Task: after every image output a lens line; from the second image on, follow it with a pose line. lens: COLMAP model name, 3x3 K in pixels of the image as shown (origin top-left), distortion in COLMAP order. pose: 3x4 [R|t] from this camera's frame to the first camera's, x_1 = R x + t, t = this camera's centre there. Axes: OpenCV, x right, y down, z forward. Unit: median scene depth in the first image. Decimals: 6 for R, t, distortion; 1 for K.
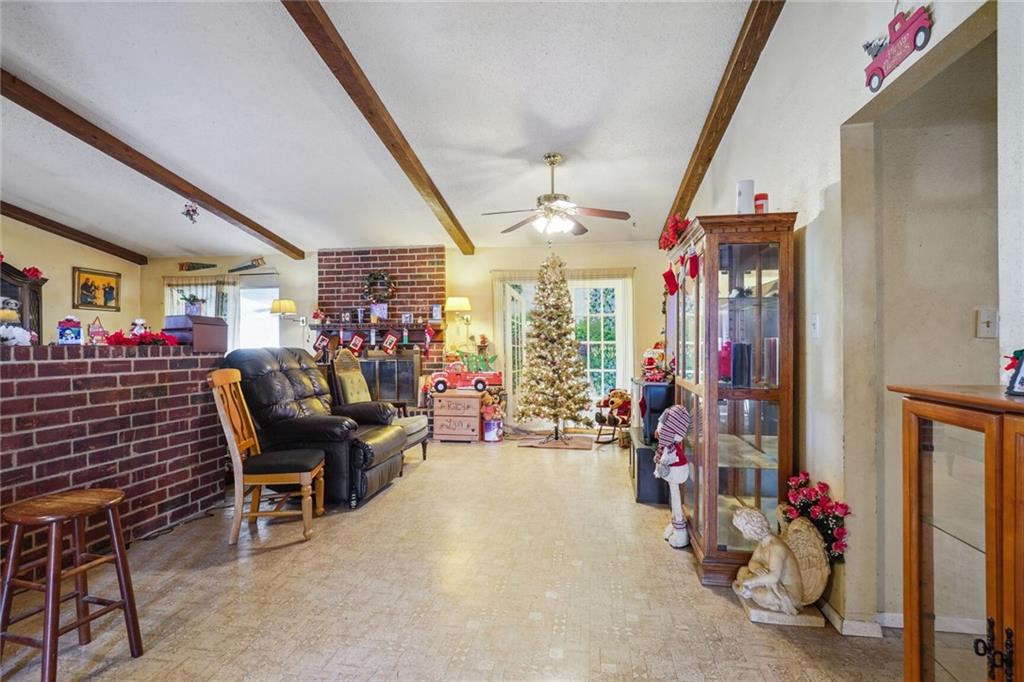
lens RADIAL K [[501.0, 0, 511.4], [0, 501.0, 339.2], [0, 0, 1]] dist [-0.008208, 0.003142]
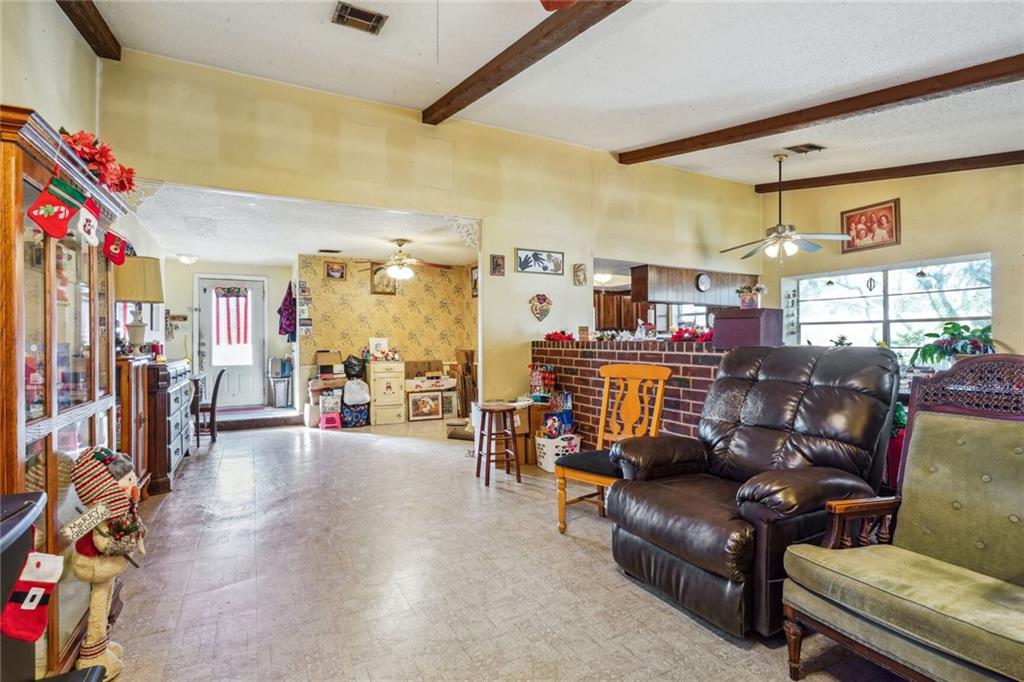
lens RADIAL K [[501.0, 0, 512.0], [0, 501.0, 342.4], [0, 0, 1]] dist [-0.008208, 0.003142]
pose [[-0.803079, 0.000133, -0.595873, 0.268641], [0.003491, 0.999984, -0.004482, 0.017713], [0.595863, -0.005679, -0.803066, 1.677788]]
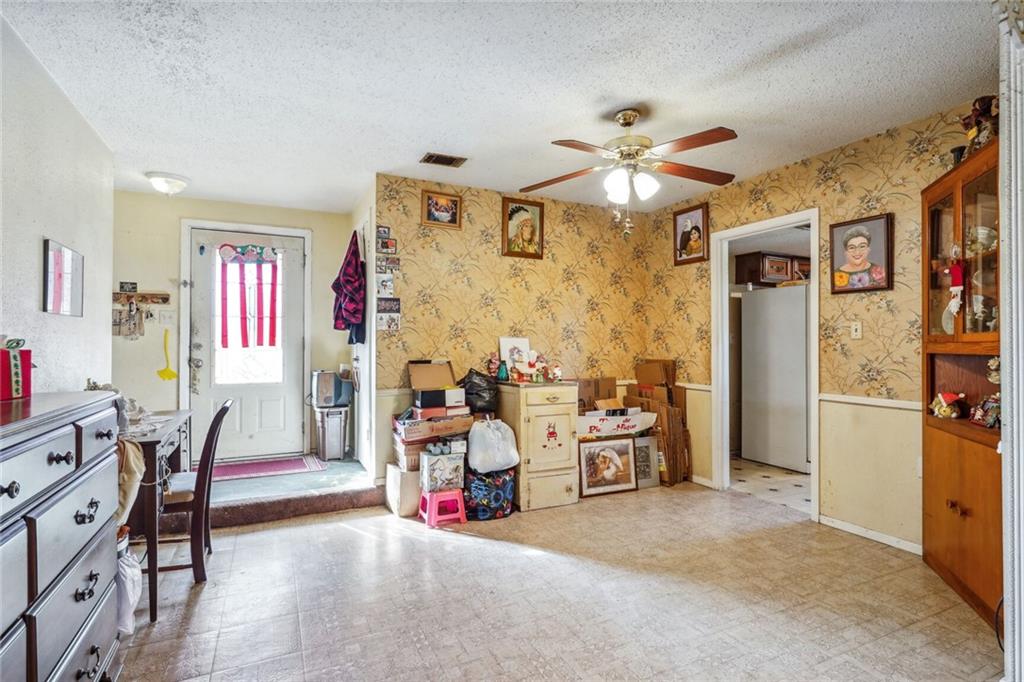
lens RADIAL K [[501.0, 0, 513.5], [0, 501.0, 345.3], [0, 0, 1]] dist [-0.008208, 0.003142]
pose [[-0.822183, -0.005454, -0.569197, 0.205975], [-0.003870, 0.999985, -0.003992, 0.014975], [0.569210, -0.001079, -0.822192, 1.230162]]
